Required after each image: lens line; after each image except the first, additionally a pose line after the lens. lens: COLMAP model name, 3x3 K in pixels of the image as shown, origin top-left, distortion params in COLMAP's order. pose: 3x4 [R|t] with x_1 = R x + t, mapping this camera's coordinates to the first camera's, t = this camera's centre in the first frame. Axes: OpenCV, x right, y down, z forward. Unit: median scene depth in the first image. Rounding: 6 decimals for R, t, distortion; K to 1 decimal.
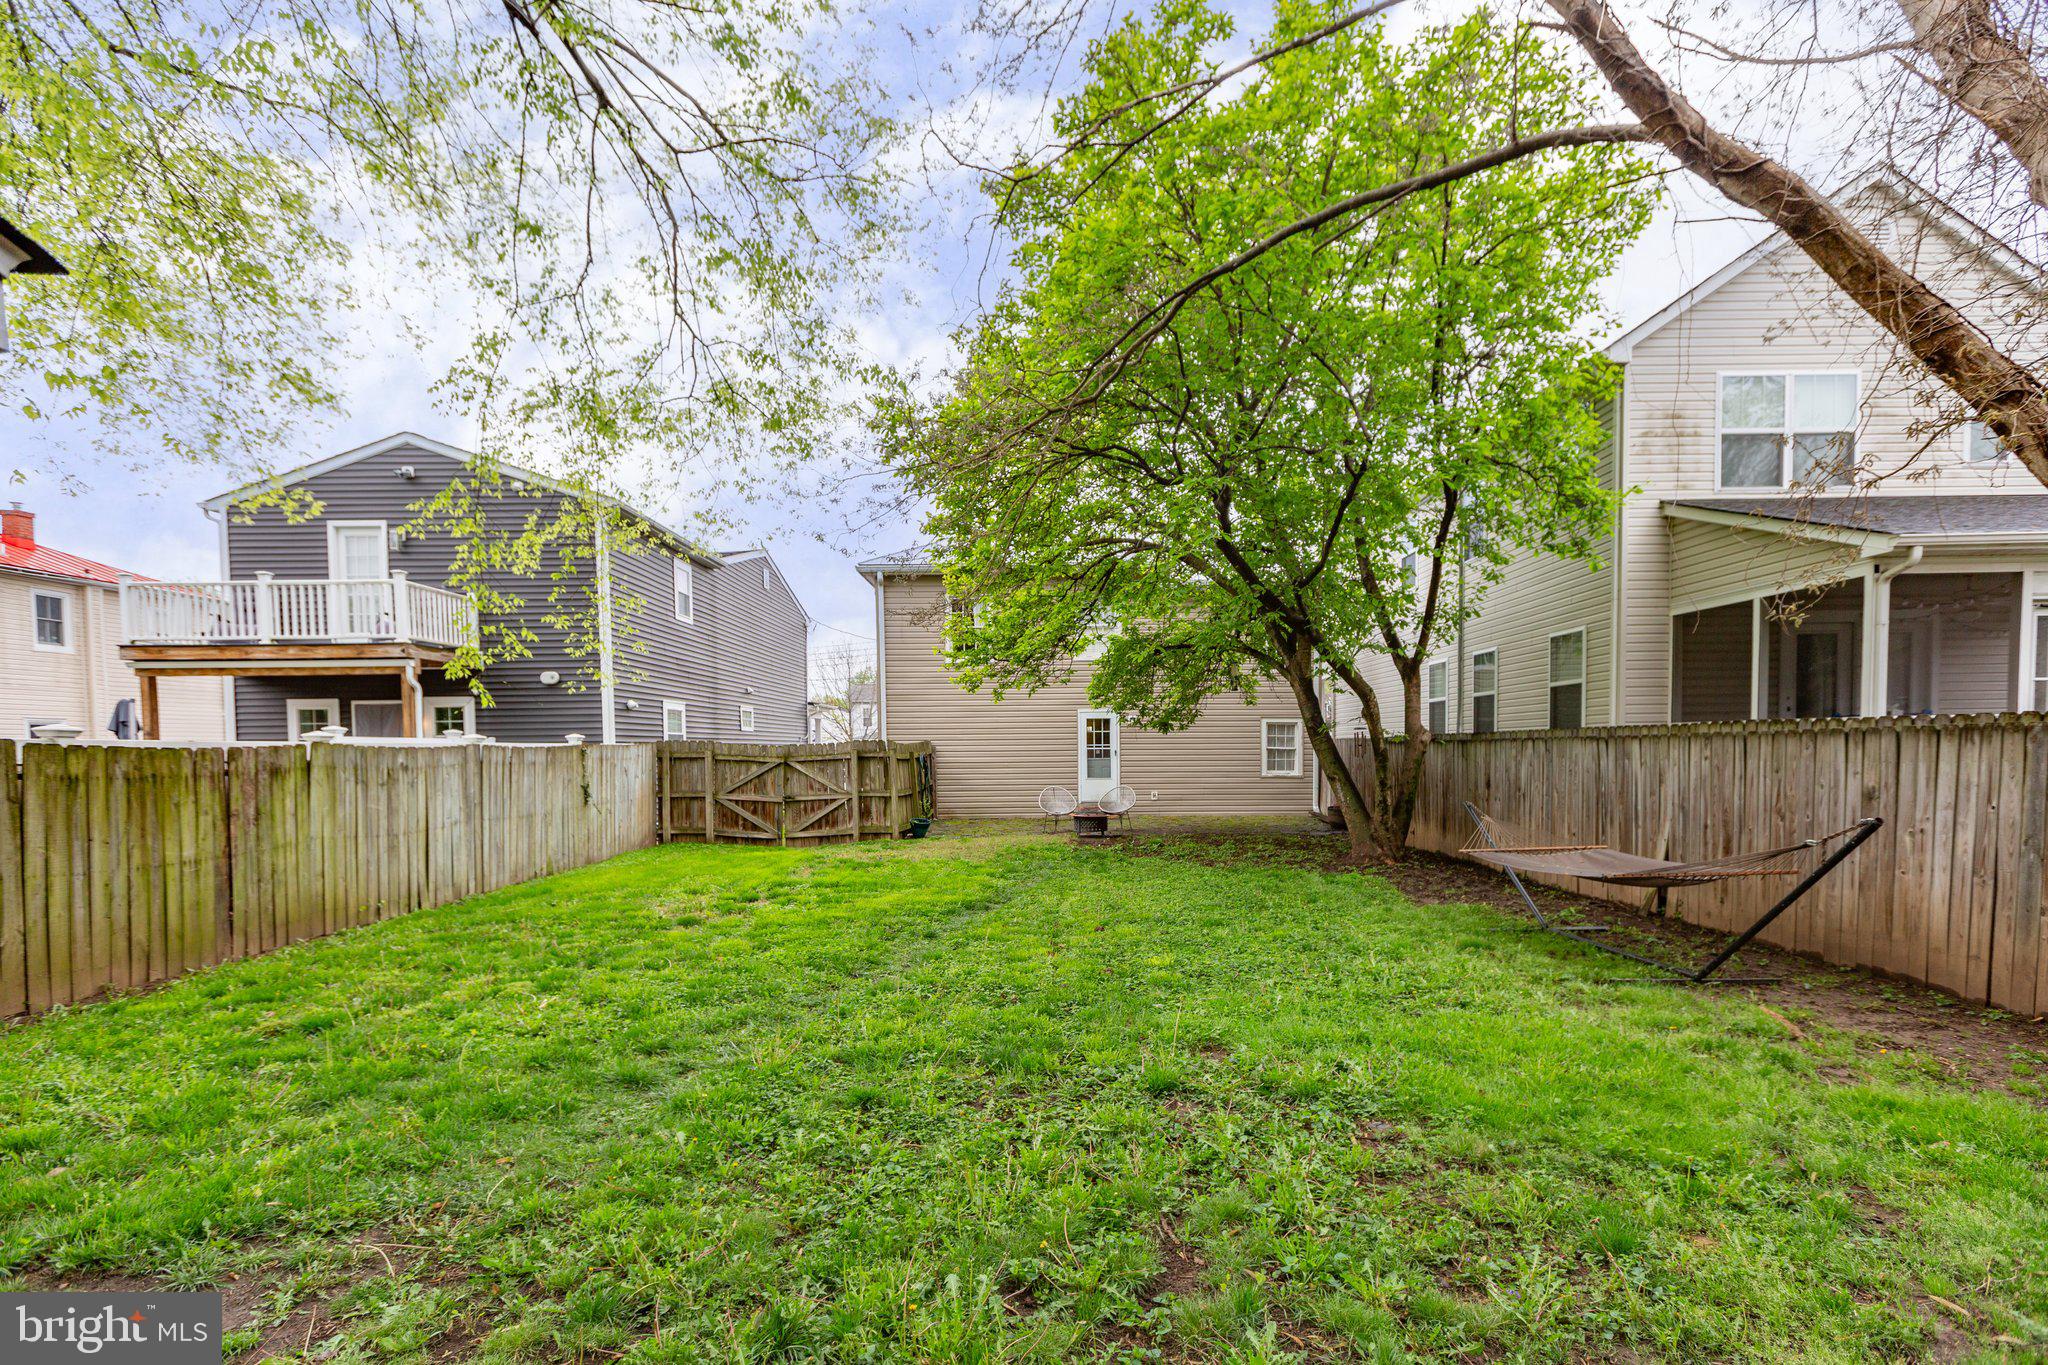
lens RADIAL K [[967.2, 0, 1023.3], [0, 967.2, 774.6], [0, 0, 1]] dist [0.000204, -0.000009]
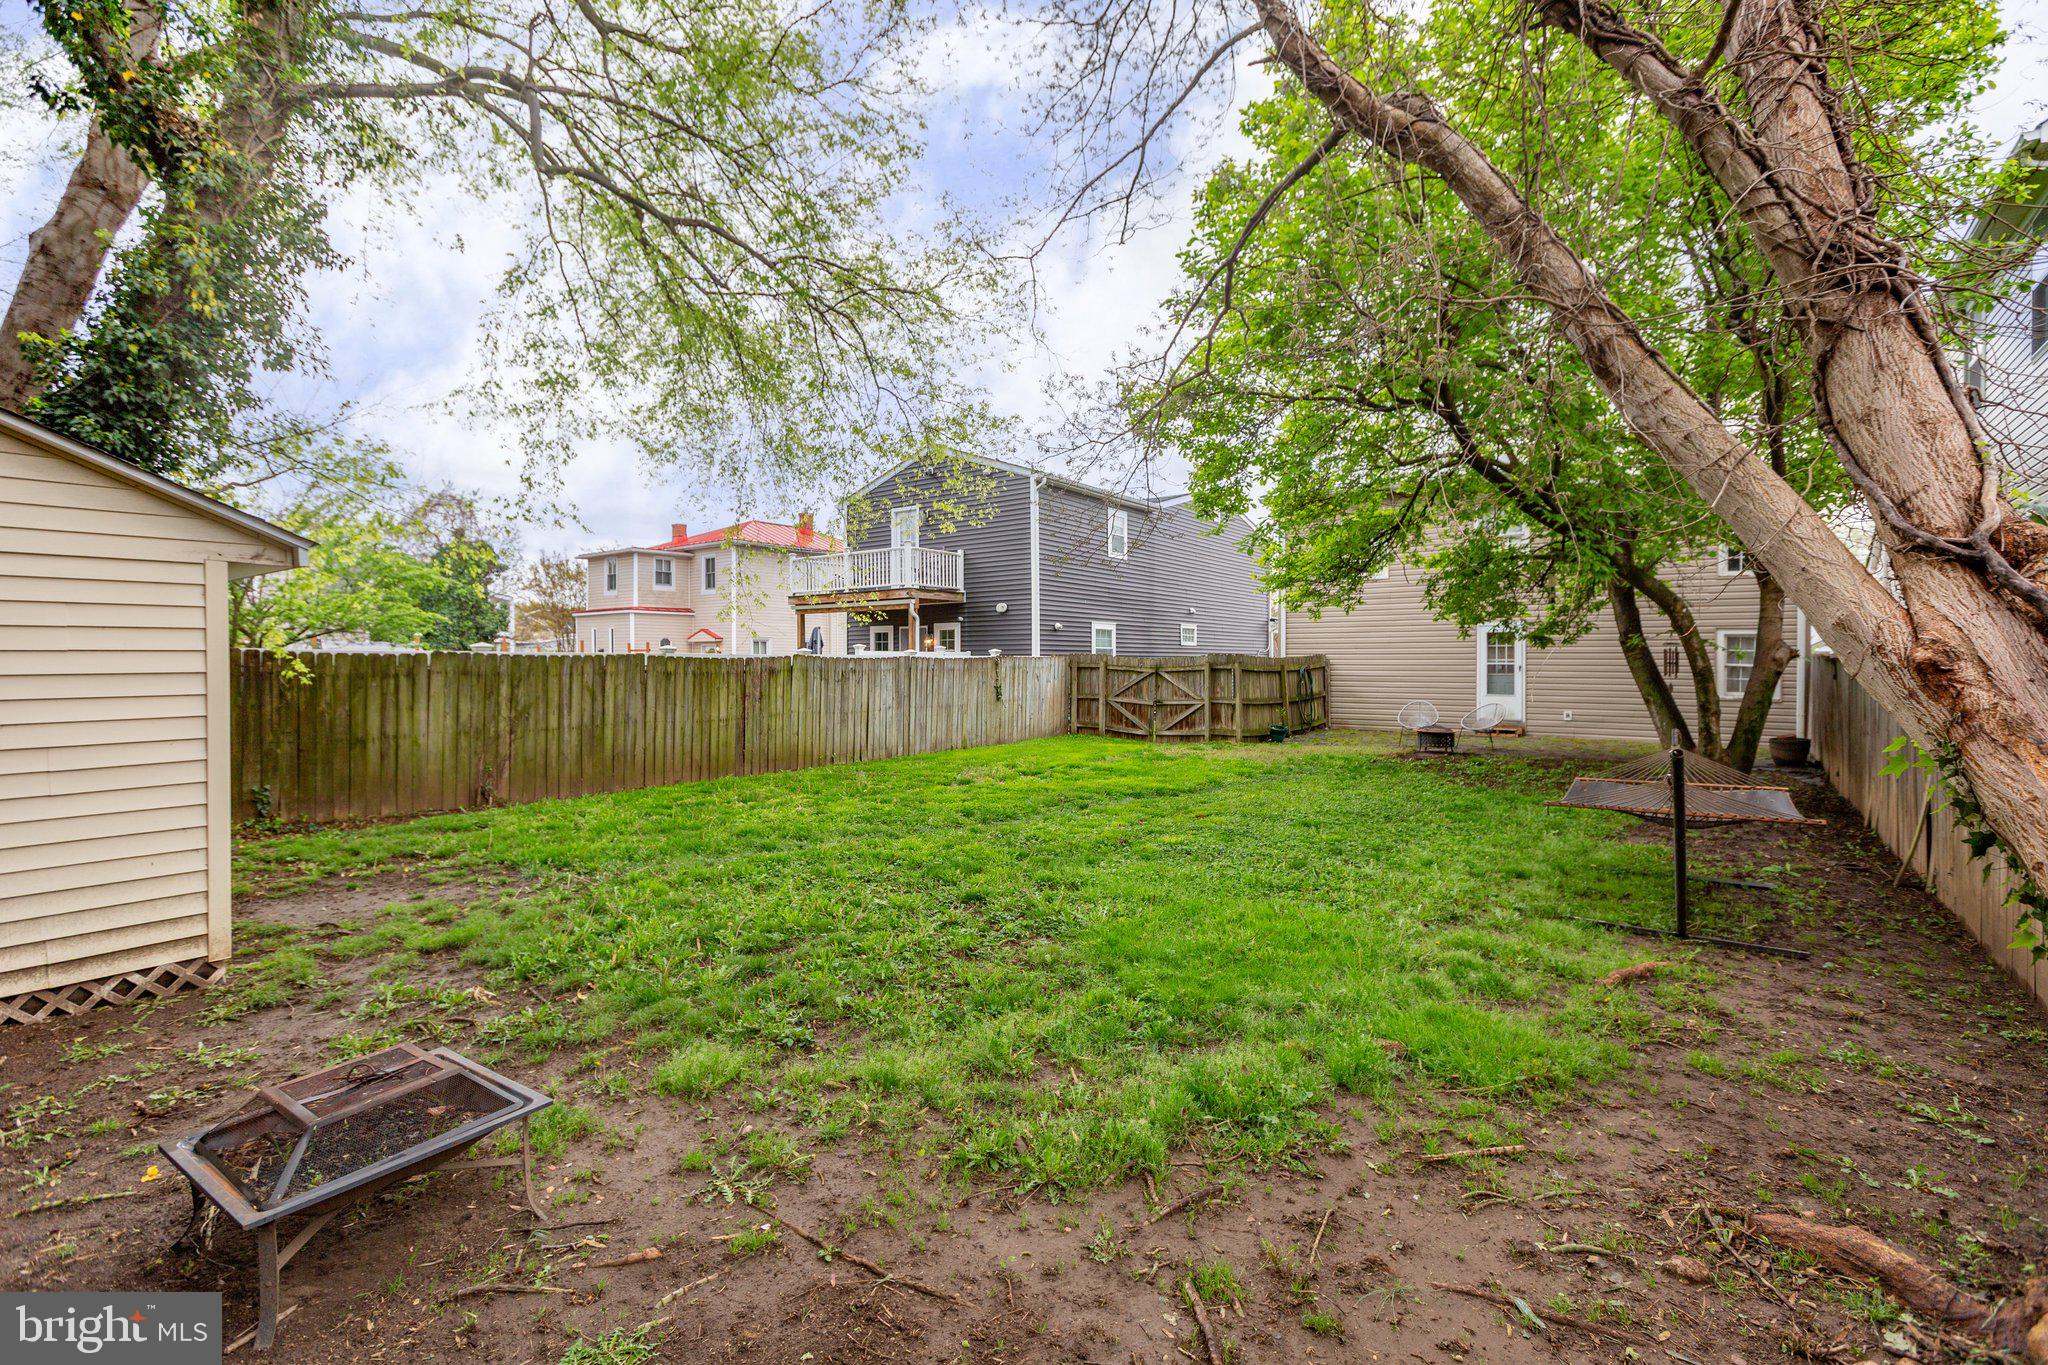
lens RADIAL K [[921.1, 0, 990.3], [0, 921.1, 665.5], [0, 0, 1]] dist [-0.001055, -0.000333]
pose [[0.774178, 0.011596, -0.632861, 0.321580], [-0.024533, 0.999631, -0.011695, -0.002742], [0.632492, 0.024579, 0.774177, -0.019959]]
